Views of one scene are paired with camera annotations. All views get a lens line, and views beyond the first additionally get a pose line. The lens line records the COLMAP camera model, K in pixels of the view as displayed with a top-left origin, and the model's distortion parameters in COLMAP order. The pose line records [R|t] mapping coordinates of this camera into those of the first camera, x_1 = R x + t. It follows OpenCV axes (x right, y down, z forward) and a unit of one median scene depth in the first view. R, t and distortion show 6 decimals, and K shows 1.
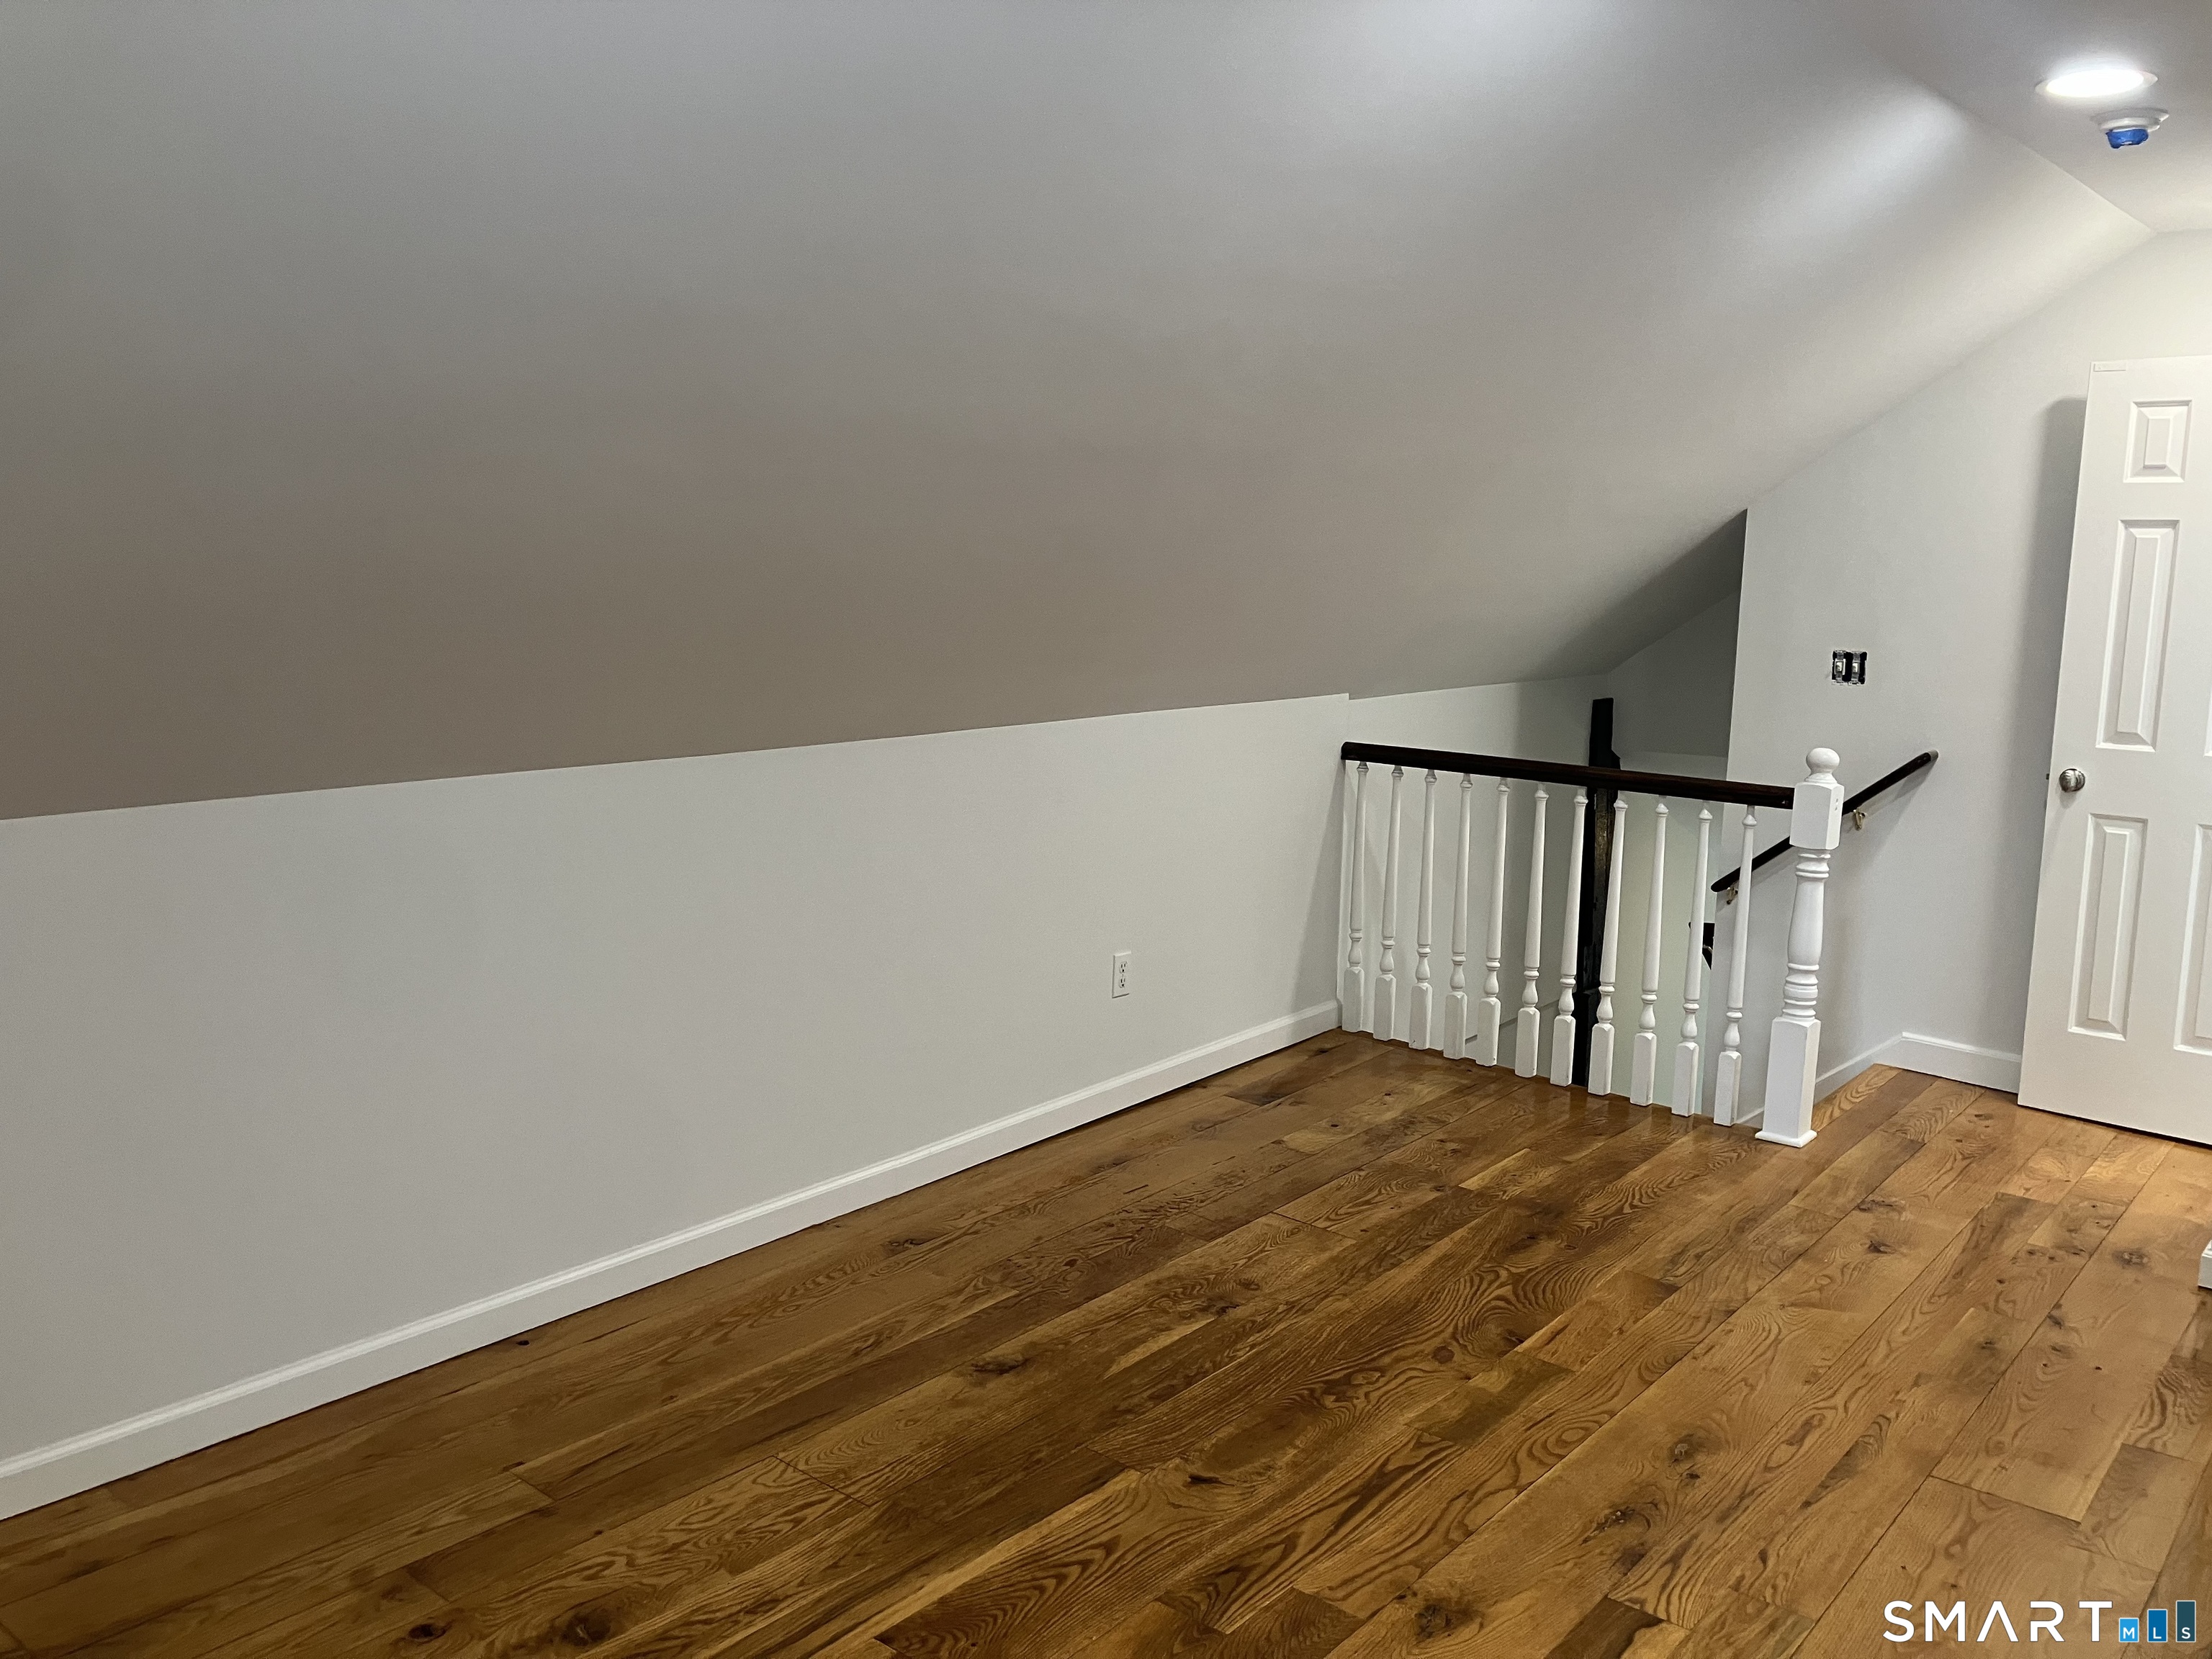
lens RADIAL K [[1787.7, 0, 1108.2], [0, 1787.7, 827.2], [0, 0, 1]] dist [0.035692, -0.005646]
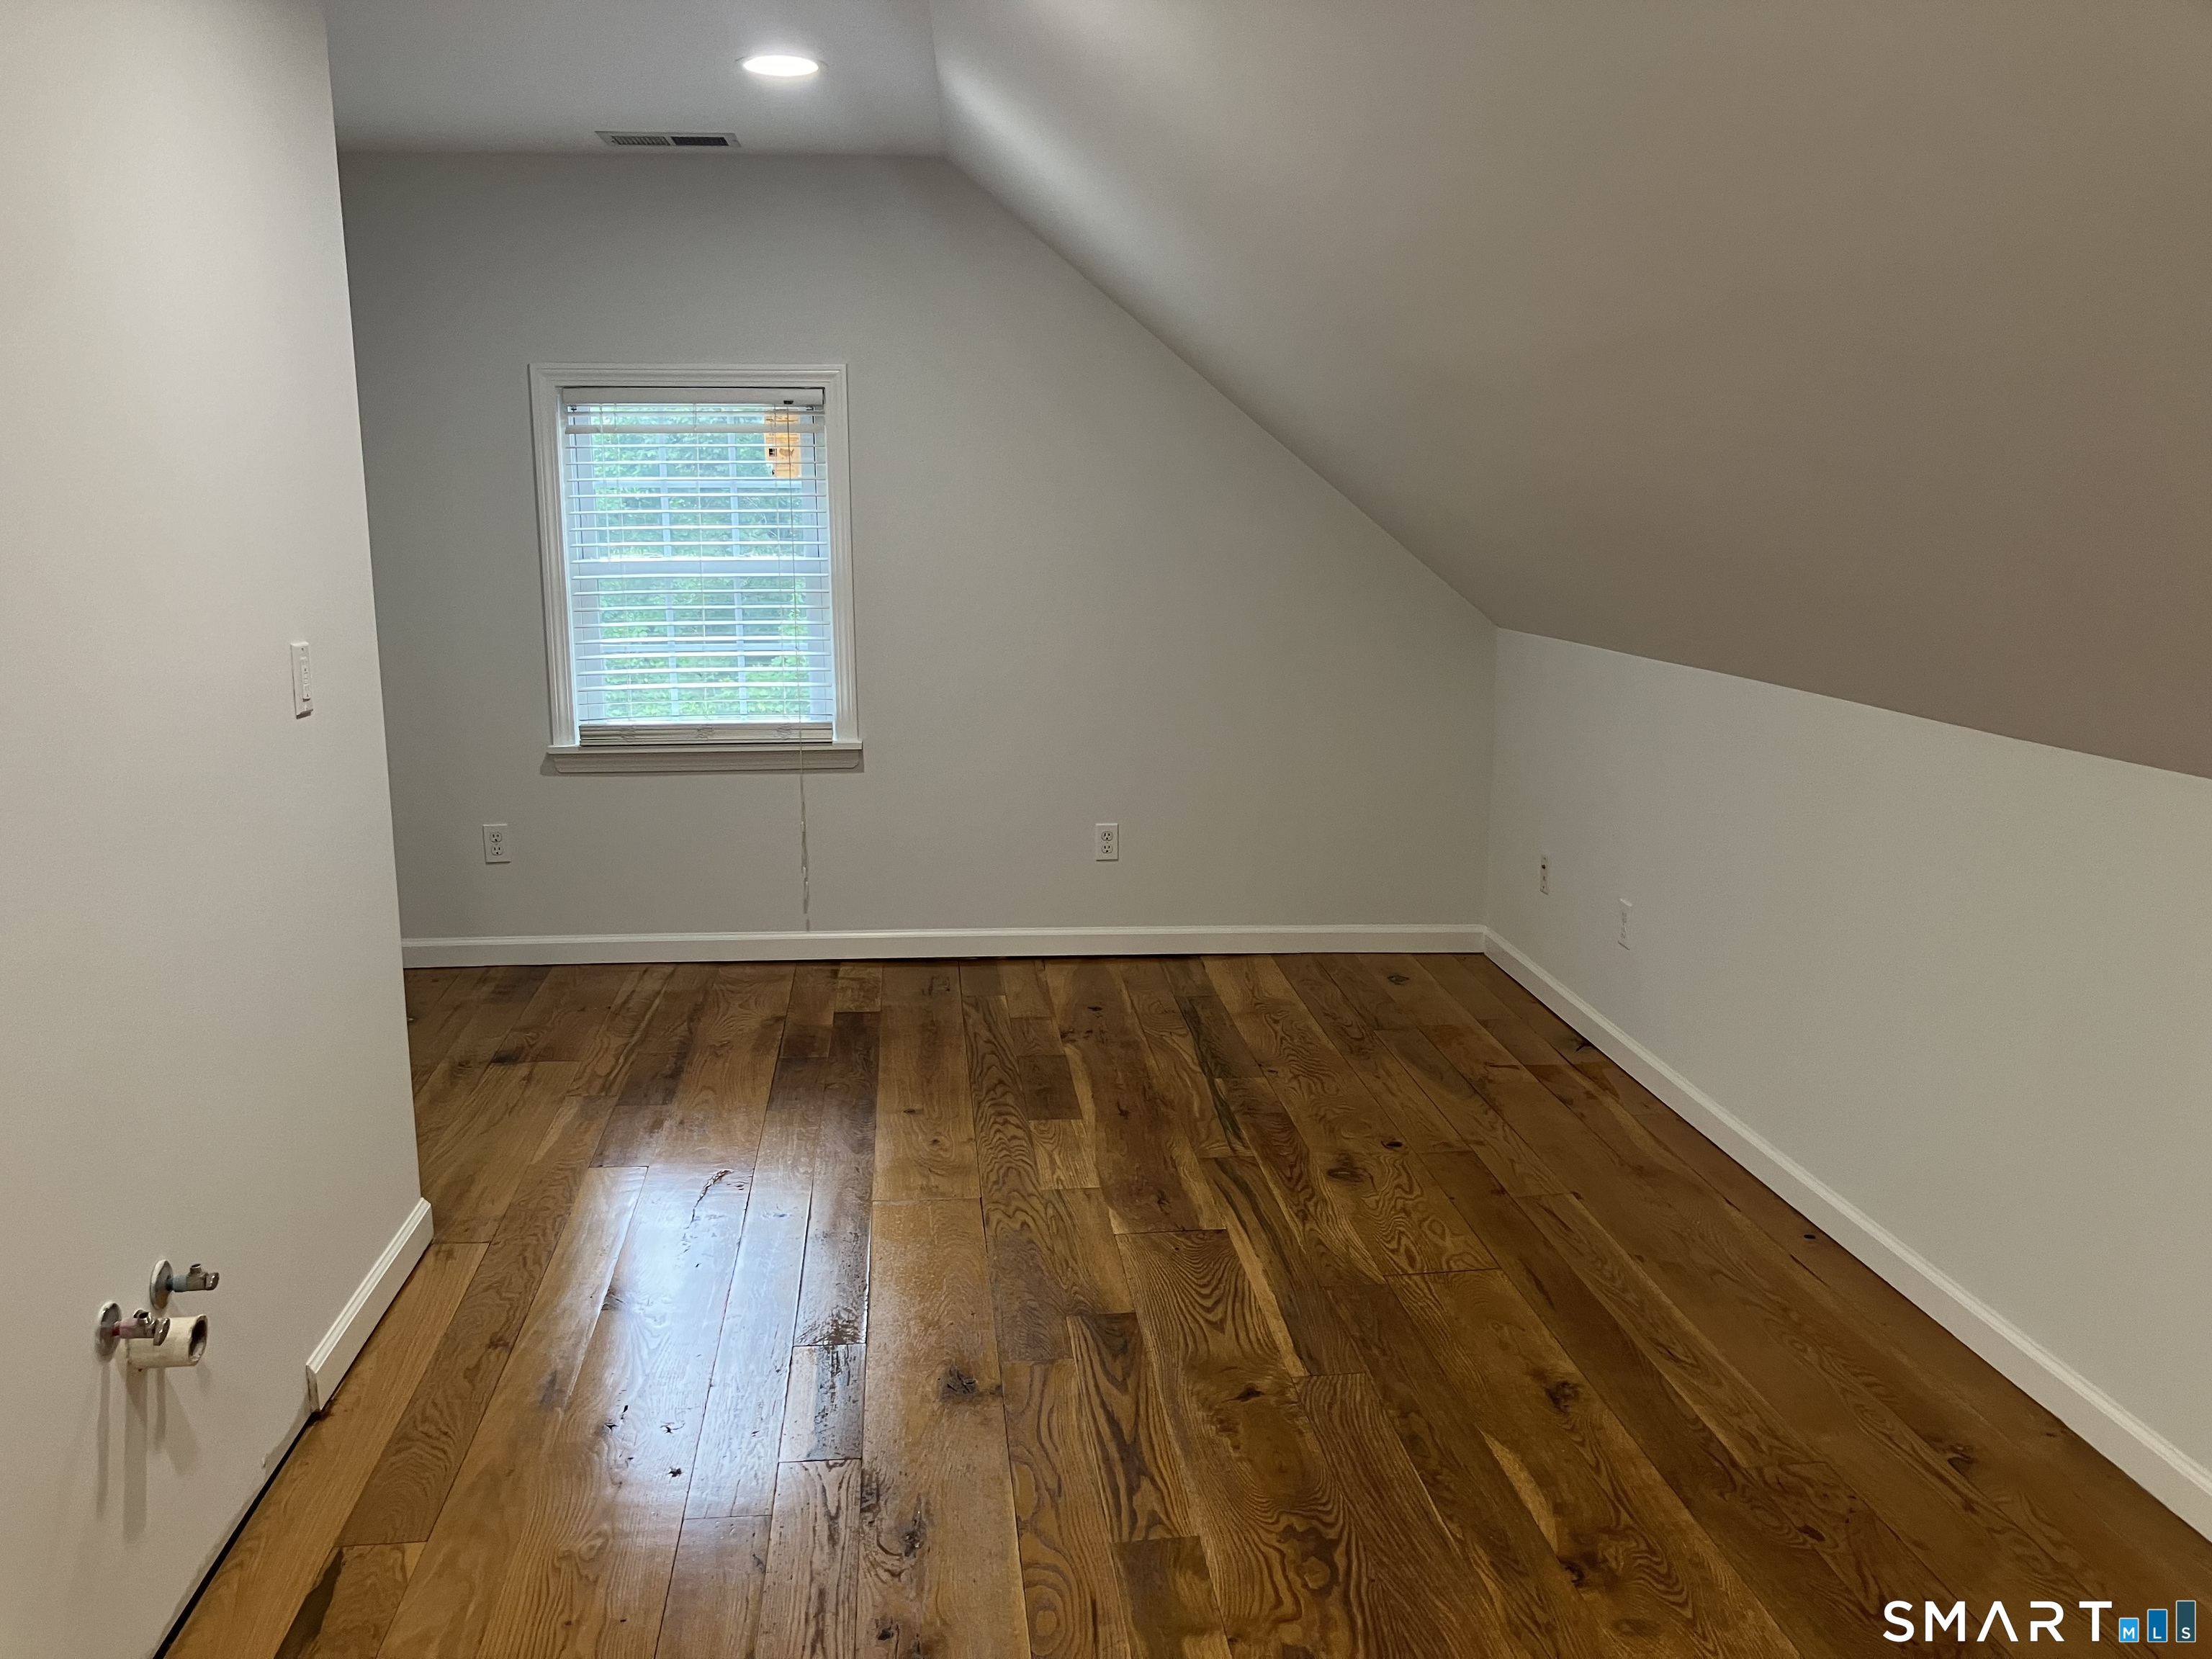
lens RADIAL K [[1787.7, 0, 1107.0], [0, 1787.7, 828.9], [0, 0, 1]] dist [0.035692, -0.005646]
pose [[-0.692552, 0.109709, -0.712977, 0.796567], [-0.129405, 0.953440, 0.272408, -0.207254], [0.709667, 0.280919, -0.646110, 1.509391]]
